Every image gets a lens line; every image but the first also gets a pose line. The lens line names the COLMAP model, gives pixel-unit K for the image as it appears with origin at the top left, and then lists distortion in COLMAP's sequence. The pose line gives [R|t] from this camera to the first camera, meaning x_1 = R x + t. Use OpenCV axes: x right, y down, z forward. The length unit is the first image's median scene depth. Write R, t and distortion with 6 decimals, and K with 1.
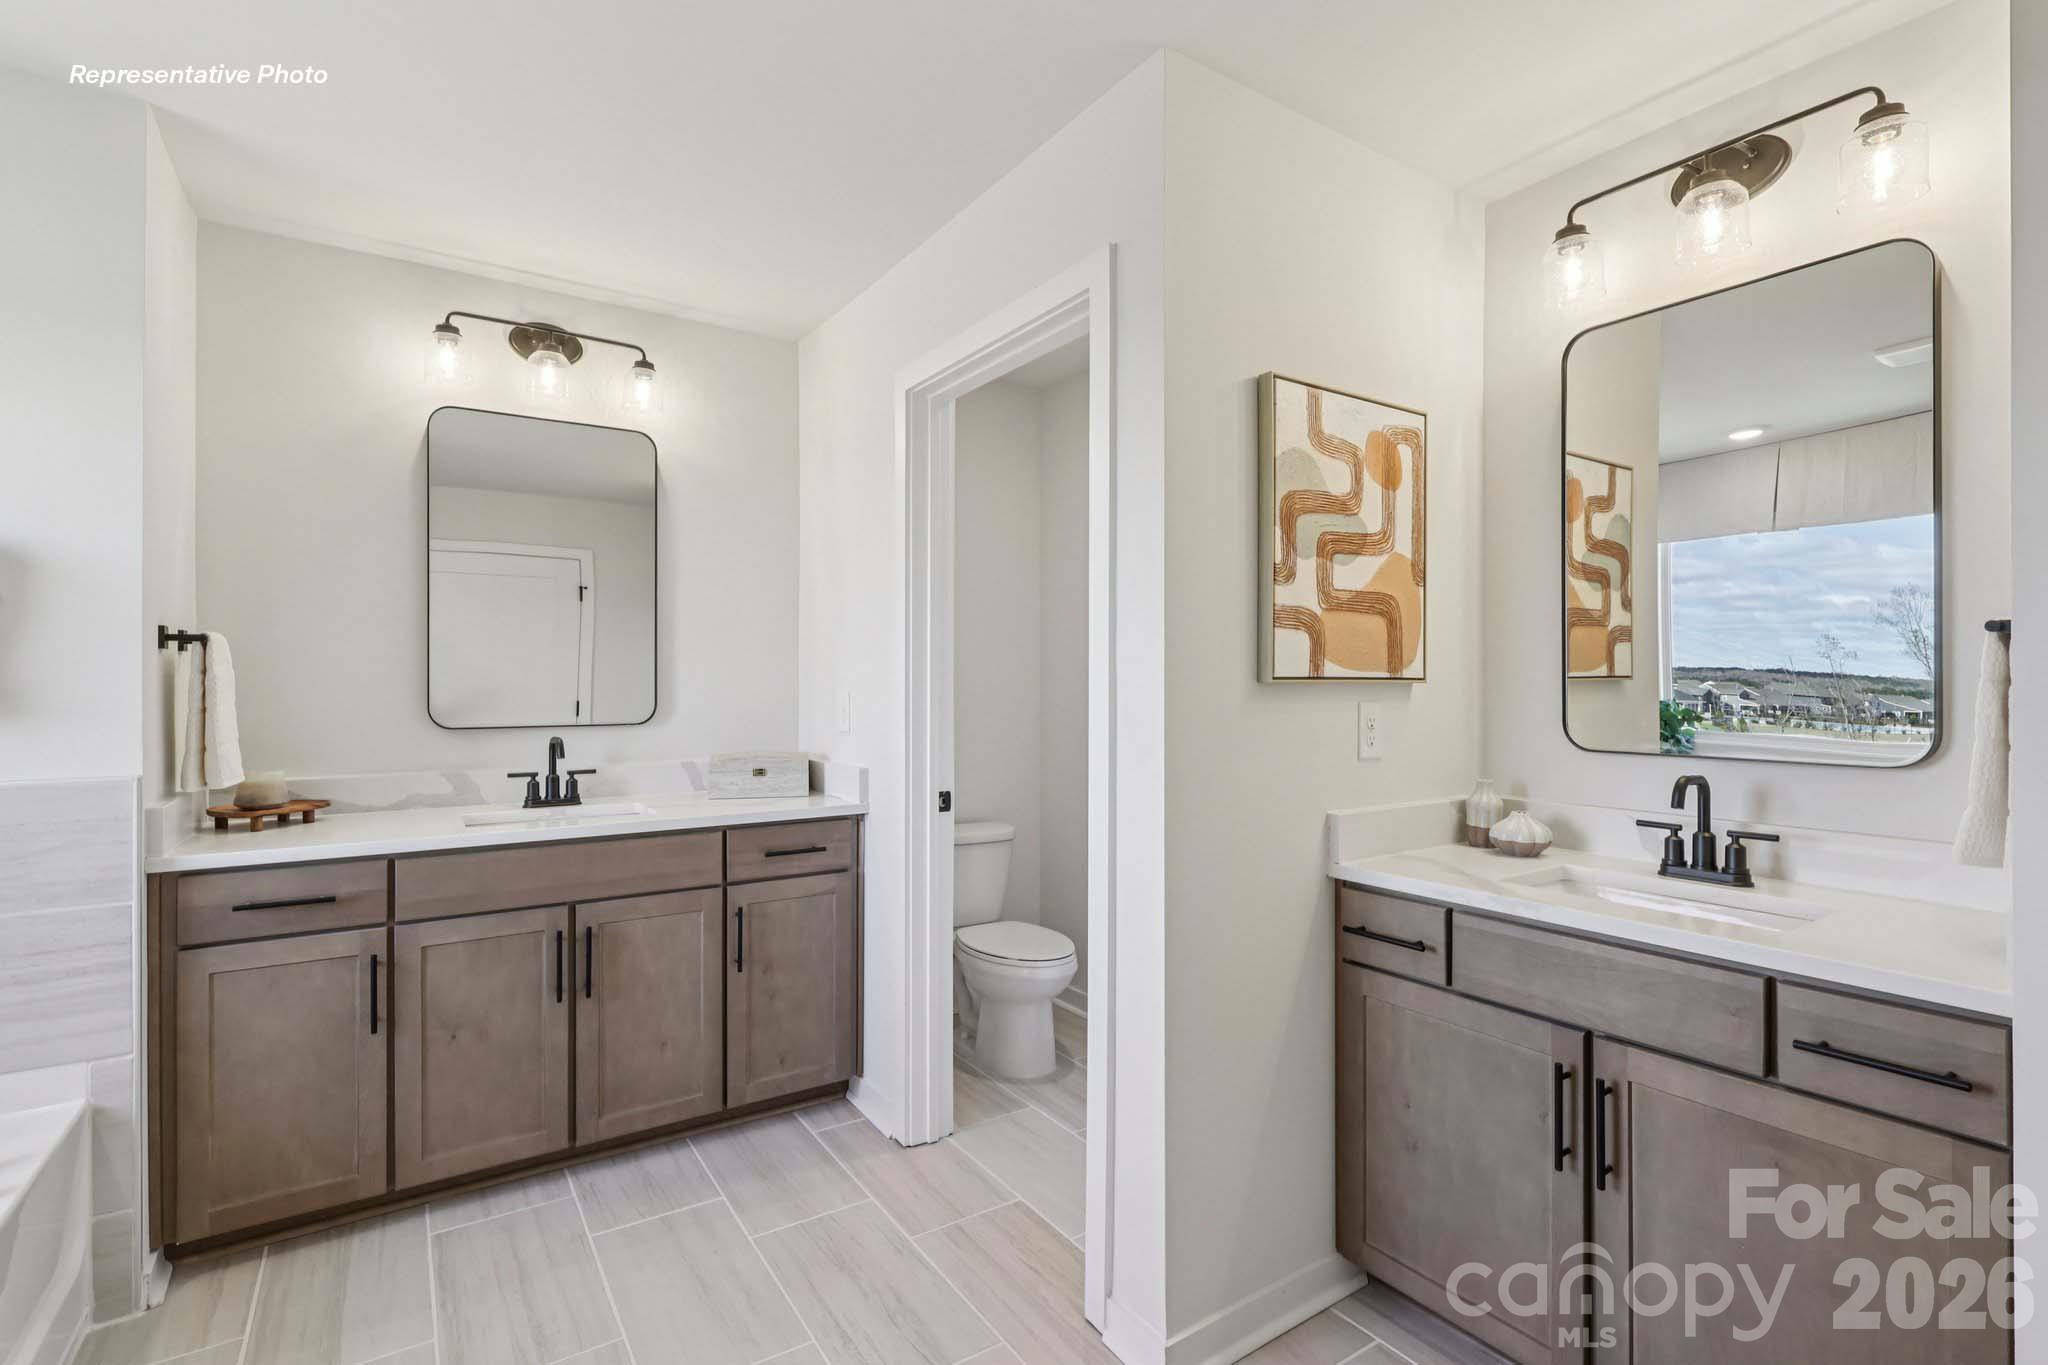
lens RADIAL K [[959.9, 0, 1025.4], [0, 959.9, 672.4], [0, 0, 1]] dist [-0.002619, 0.001267]
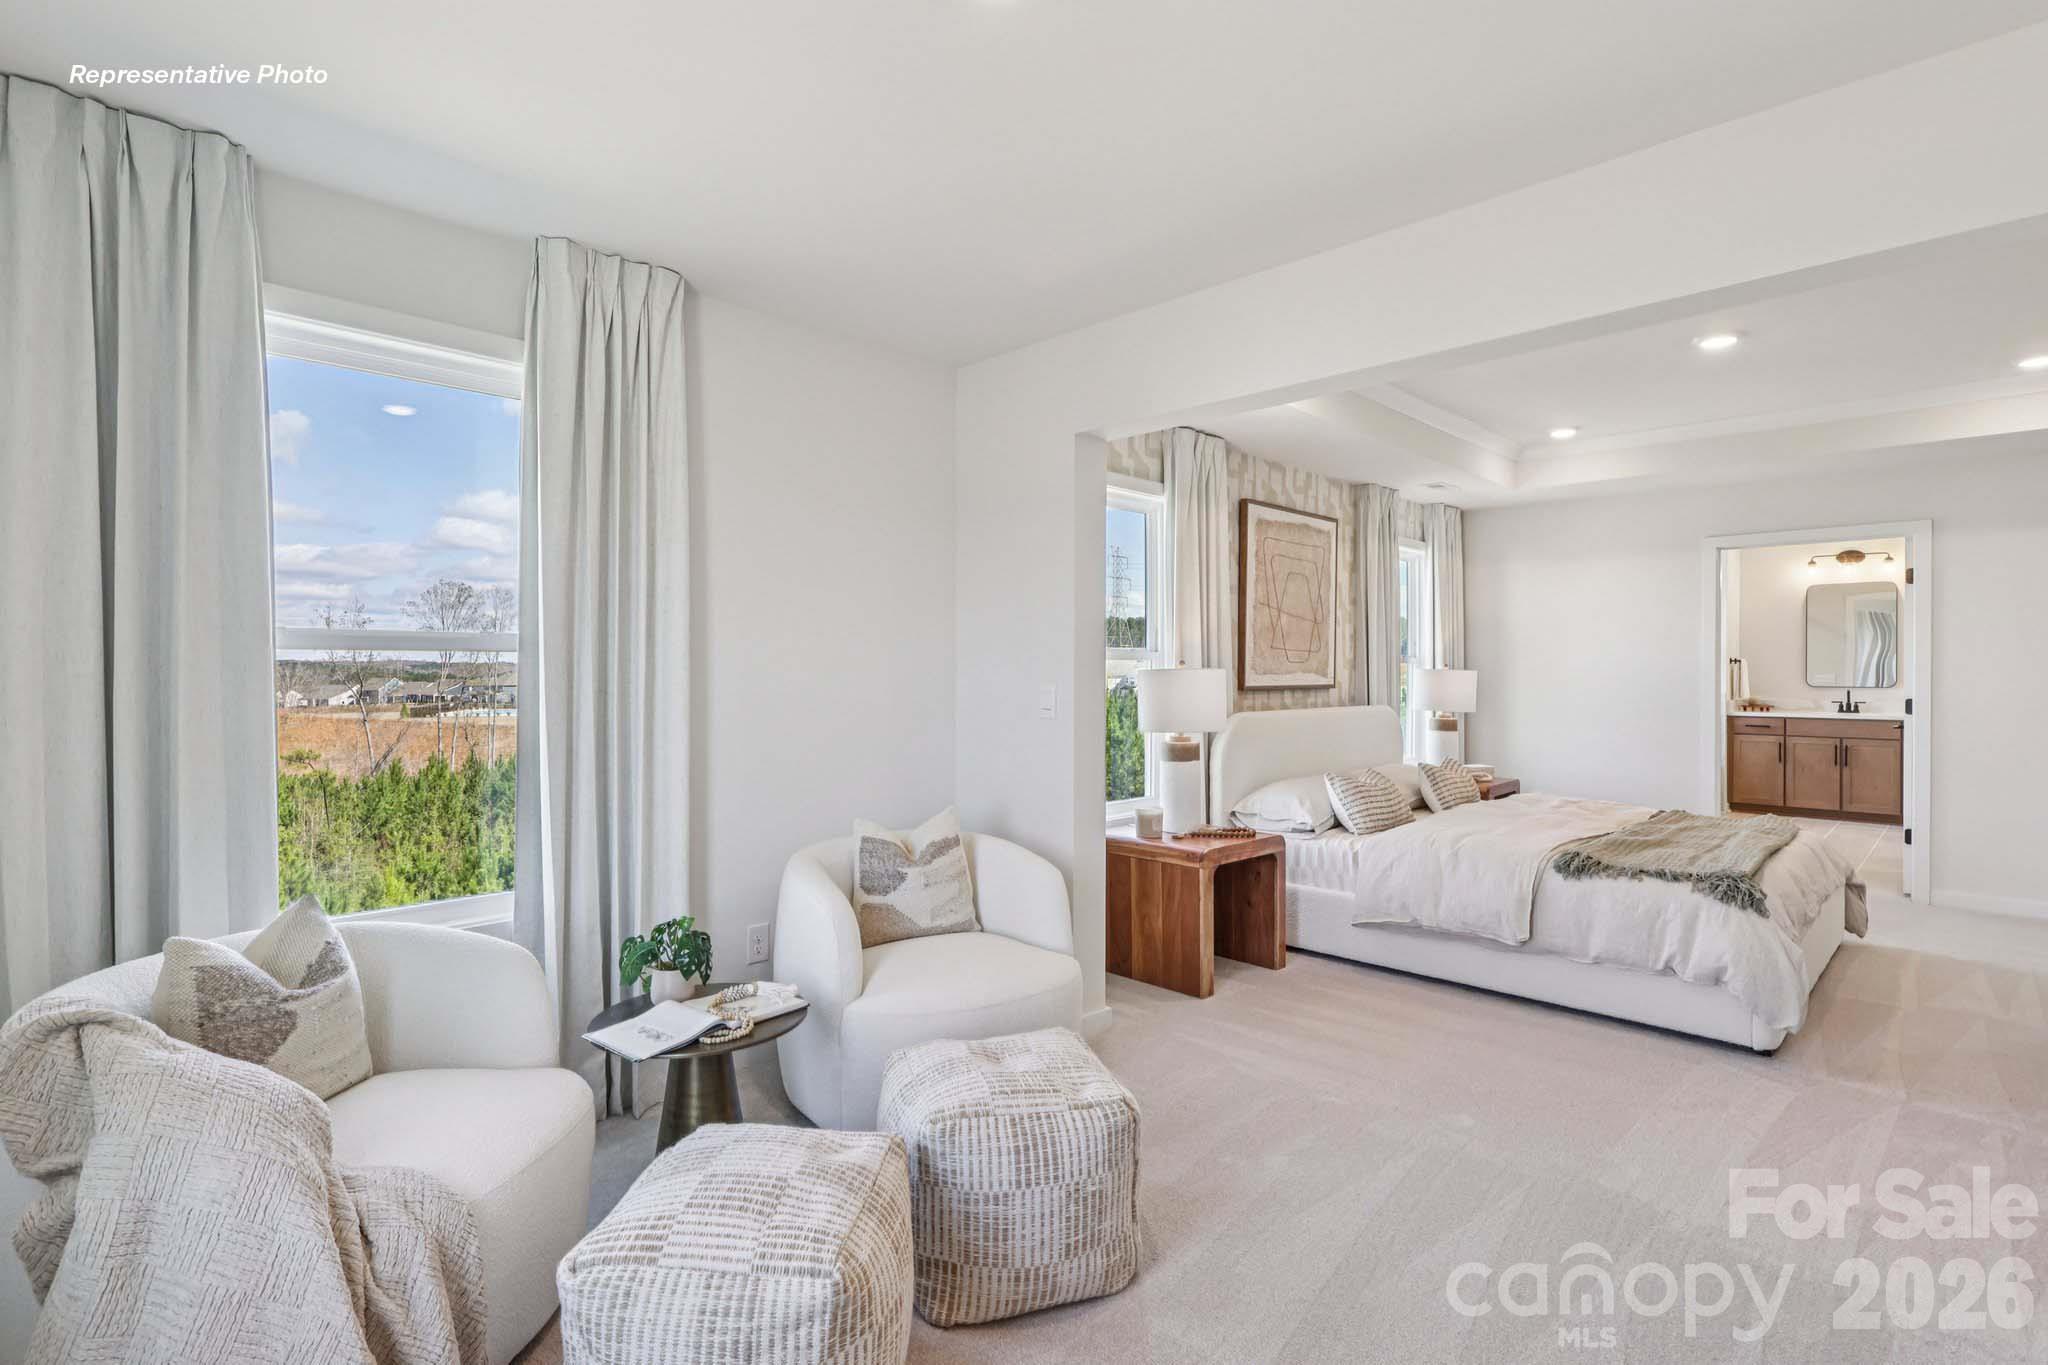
lens RADIAL K [[1036.1, 0, 1026.9], [0, 1036.1, 673.8], [0, 0, 1]] dist [0.010866, -0.000314]
pose [[0.198578, -0.001464, -0.980084, 2.522101], [-0.000852, 0.999998, -0.001666, 0.026584], [0.980085, 0.001166, 0.198576, -2.496292]]
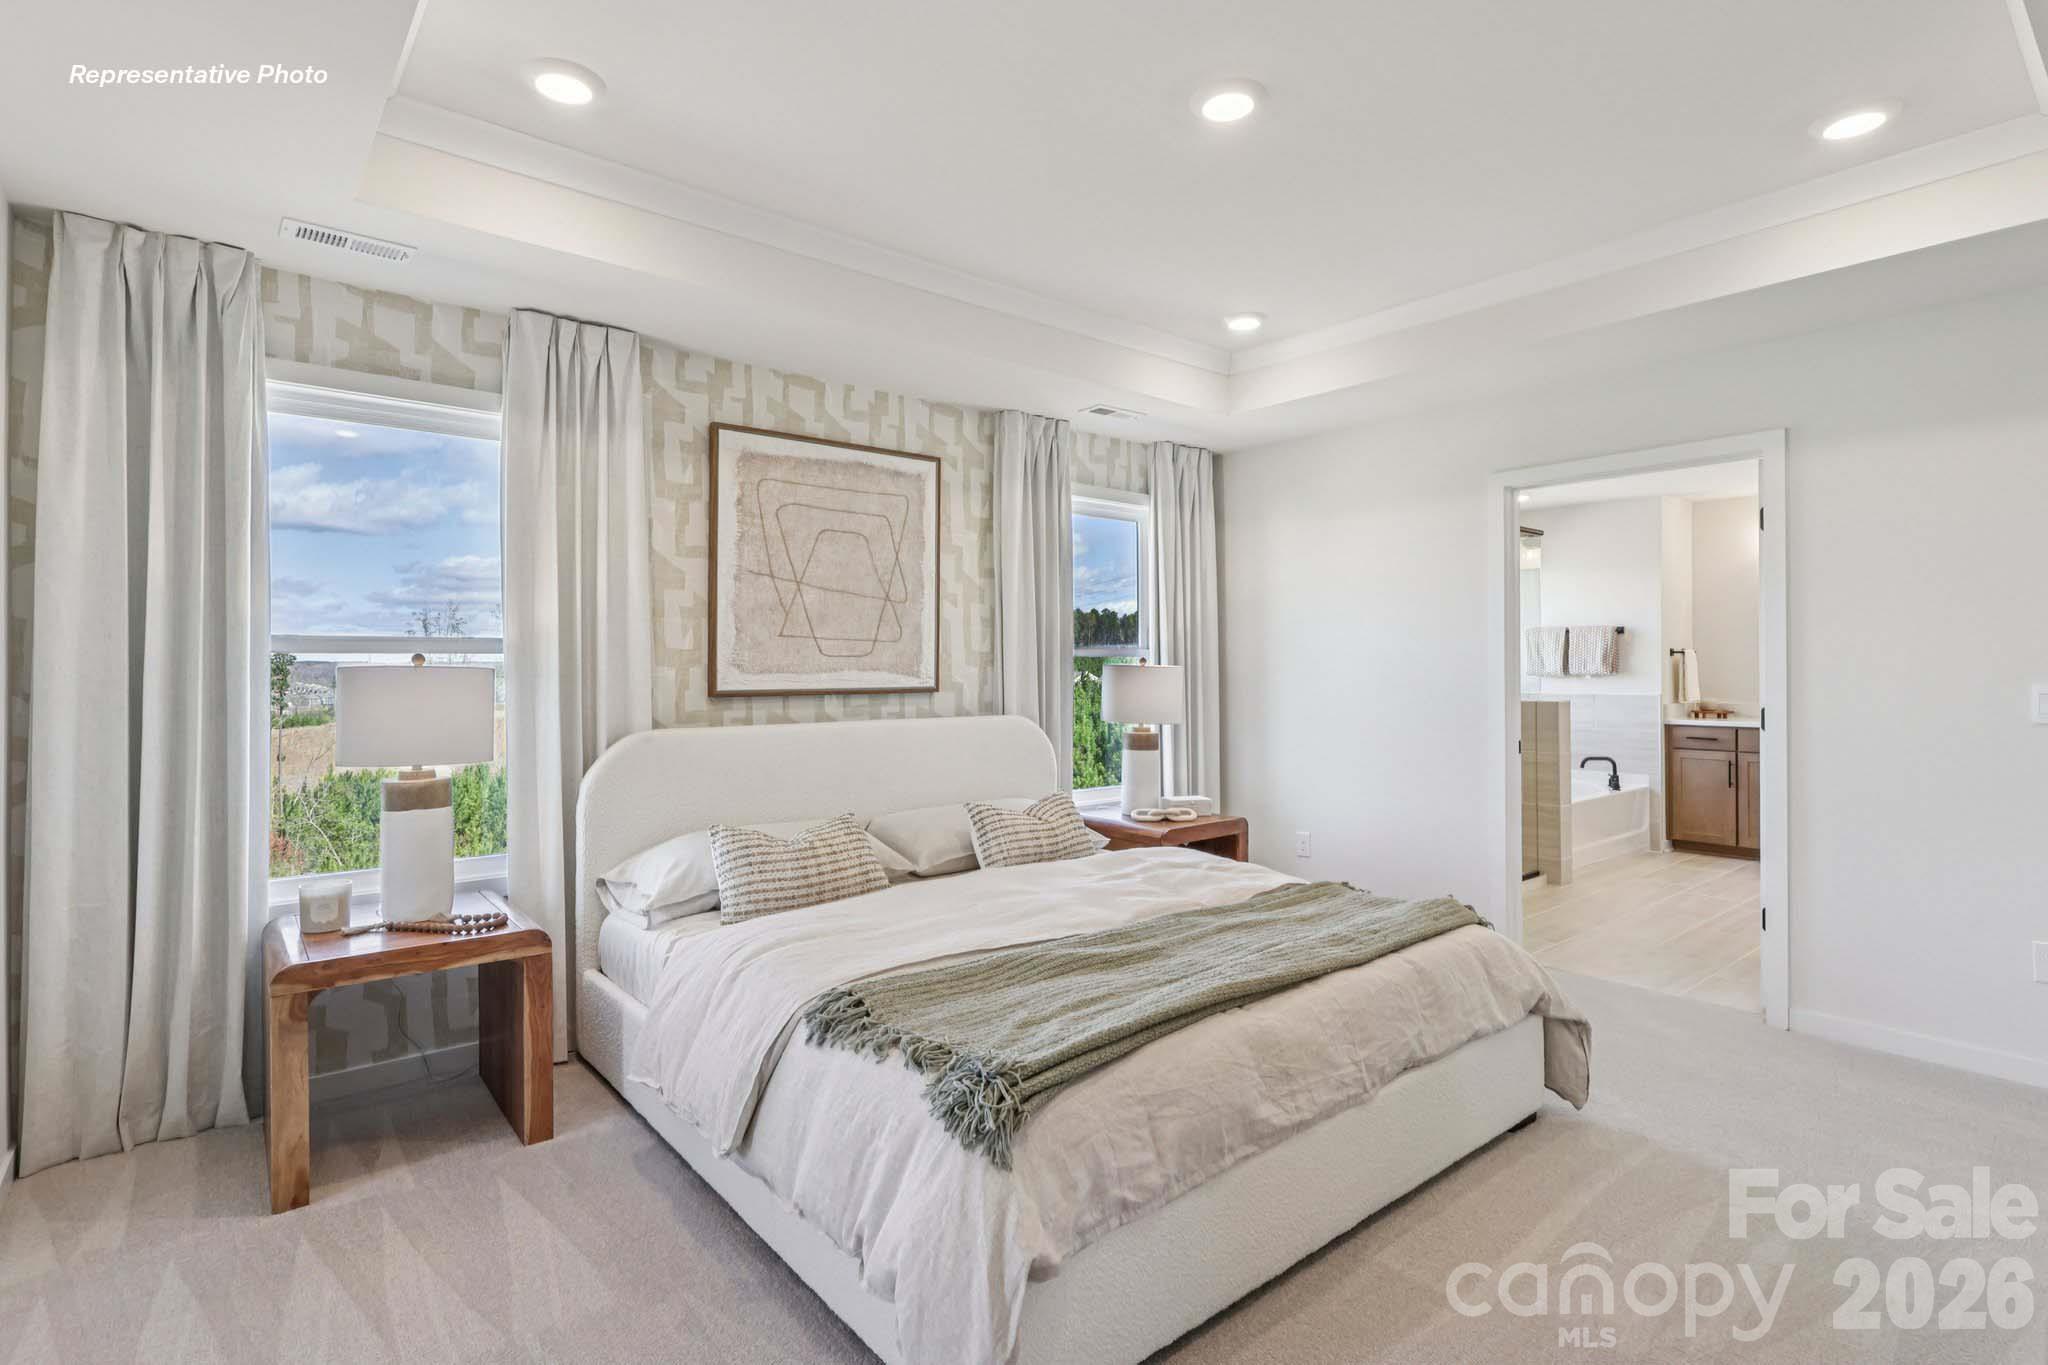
lens RADIAL K [[1036.1, 0, 1021.6], [0, 1036.1, 661.7], [0, 0, 1]] dist [0.010866, -0.000314]
pose [[0.089390, -0.012369, -0.995920, 2.013125], [0.003099, 0.999922, -0.012140, 0.026476], [0.995992, -0.002001, 0.089421, -1.250358]]
